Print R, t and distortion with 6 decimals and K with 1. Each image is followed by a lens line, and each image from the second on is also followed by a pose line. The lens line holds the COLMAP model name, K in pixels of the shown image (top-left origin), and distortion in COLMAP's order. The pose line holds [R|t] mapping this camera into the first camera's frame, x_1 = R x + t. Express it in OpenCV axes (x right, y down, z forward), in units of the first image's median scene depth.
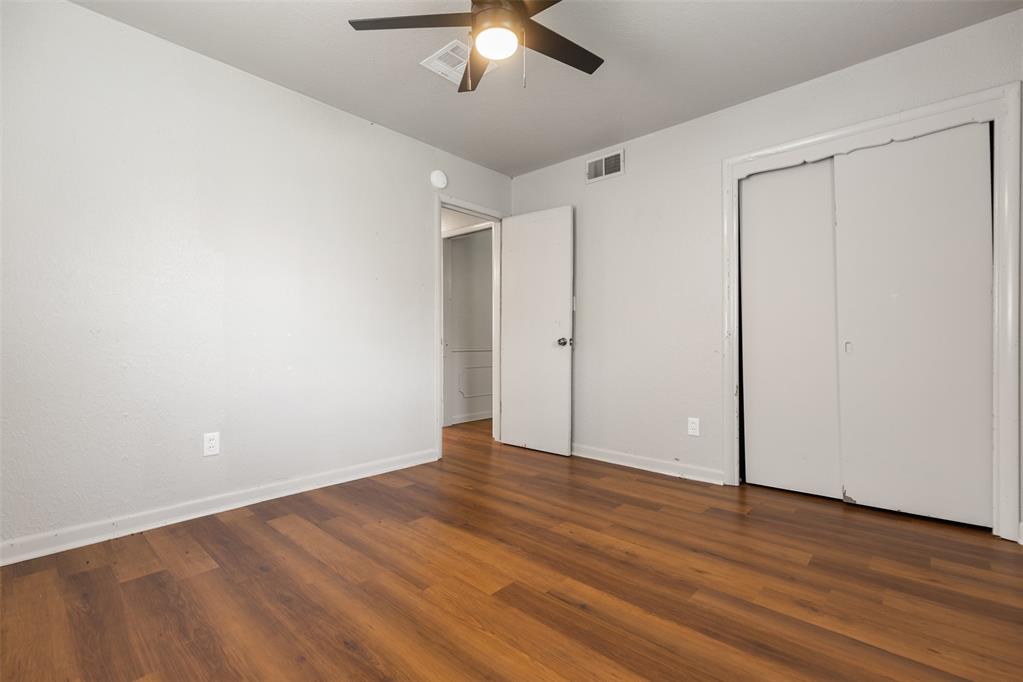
lens RADIAL K [[462.4, 0, 510.1], [0, 462.4, 338.2], [0, 0, 1]] dist [0.007573, 0.000038]
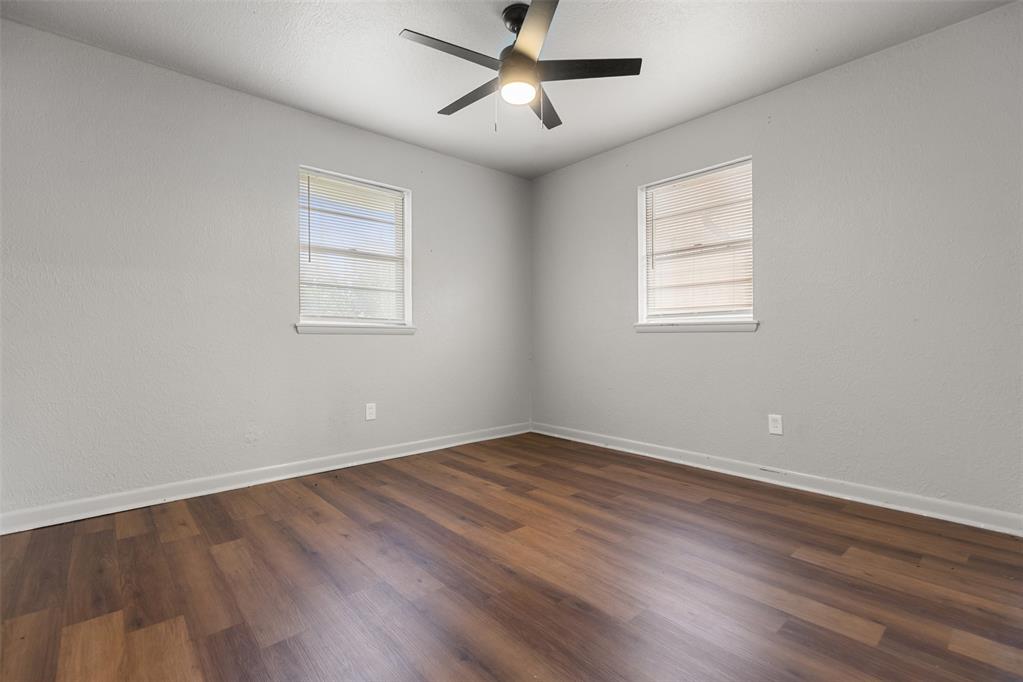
lens RADIAL K [[462.4, 0, 510.1], [0, 462.4, 338.2], [0, 0, 1]] dist [0.007573, 0.000038]
pose [[-0.994665, 0.006388, 0.102963, -0.127563], [0.006100, 0.999977, -0.003113, 0.014244], [-0.102980, -0.002468, -0.994680, 2.166904]]
